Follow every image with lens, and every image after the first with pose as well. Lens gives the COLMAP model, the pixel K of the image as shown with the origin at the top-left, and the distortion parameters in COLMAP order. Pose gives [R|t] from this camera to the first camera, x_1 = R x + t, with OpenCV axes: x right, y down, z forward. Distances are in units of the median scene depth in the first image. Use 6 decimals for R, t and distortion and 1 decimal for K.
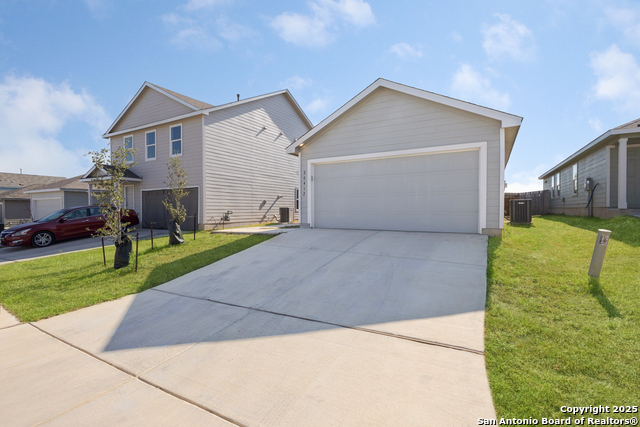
lens RADIAL K [[298.5, 0, 320.0], [0, 298.5, 213.5], [0, 0, 1]] dist [0.012451, -0.000196]
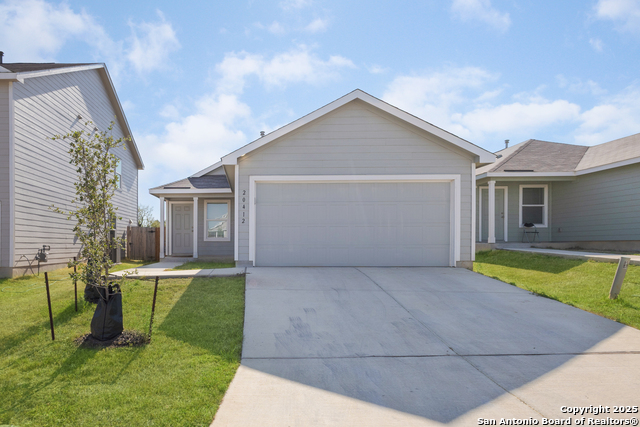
lens RADIAL K [[403.1, 0, 245.9], [0, 403.1, 249.5], [0, 0, 1]] dist [0.016172, -0.001859]
pose [[0.872120, -0.004778, 0.489268, -0.549265], [0.007574, 0.999964, -0.003735, 0.008850], [-0.489233, 0.006963, 0.872126, 0.123514]]
